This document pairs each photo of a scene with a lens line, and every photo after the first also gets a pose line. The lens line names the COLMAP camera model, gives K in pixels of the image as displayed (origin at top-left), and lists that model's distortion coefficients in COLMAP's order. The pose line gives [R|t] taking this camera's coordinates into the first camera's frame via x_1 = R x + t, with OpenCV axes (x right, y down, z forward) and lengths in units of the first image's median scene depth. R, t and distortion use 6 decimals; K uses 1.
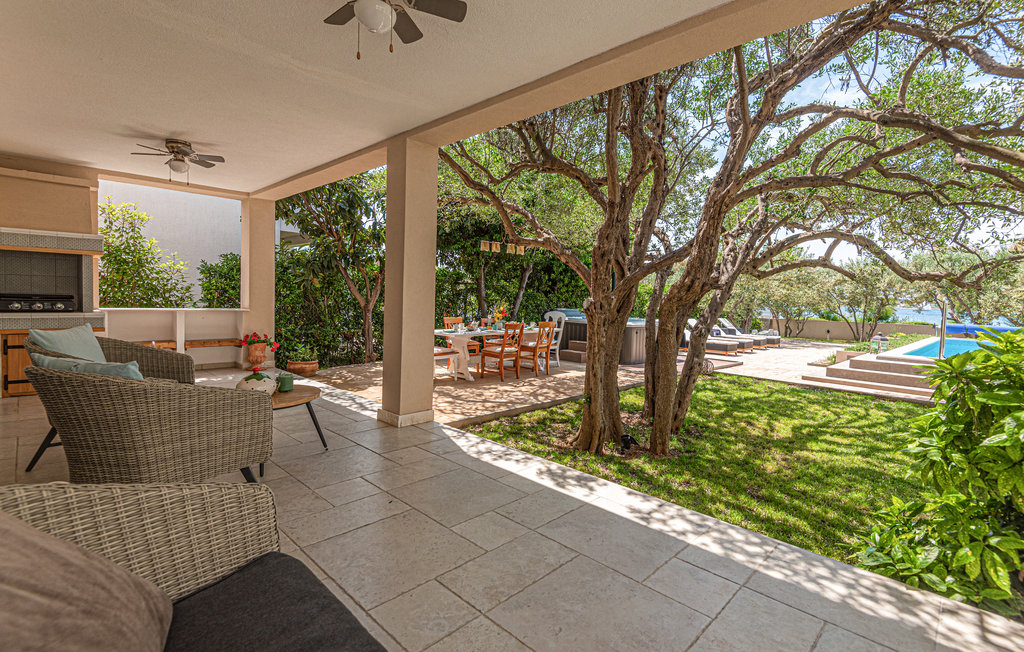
lens RADIAL K [[468.2, 0, 512.0], [0, 468.2, 326.0], [0, 0, 1]] dist [0.068517, -0.047940]
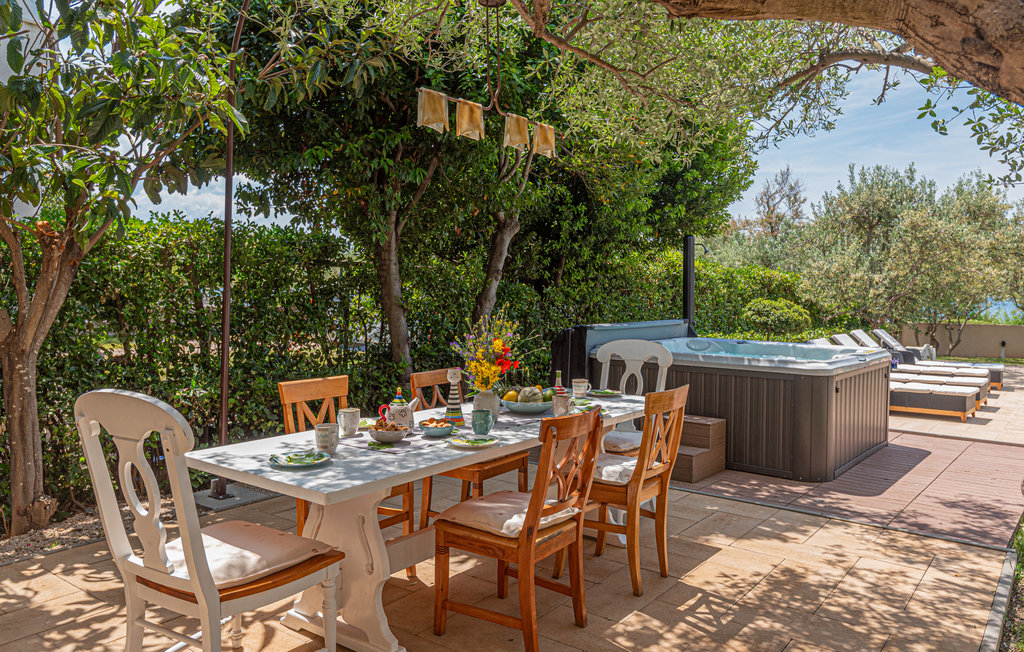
lens RADIAL K [[739.0, 0, 512.0], [0, 739.0, 326.0], [0, 0, 1]] dist [-0.000100, -0.000105]
pose [[0.990370, -0.027235, 0.135741, -0.048867], [0.029120, 0.999505, -0.011920, -0.029100], [-0.135349, 0.015758, 0.990673, 0.391789]]
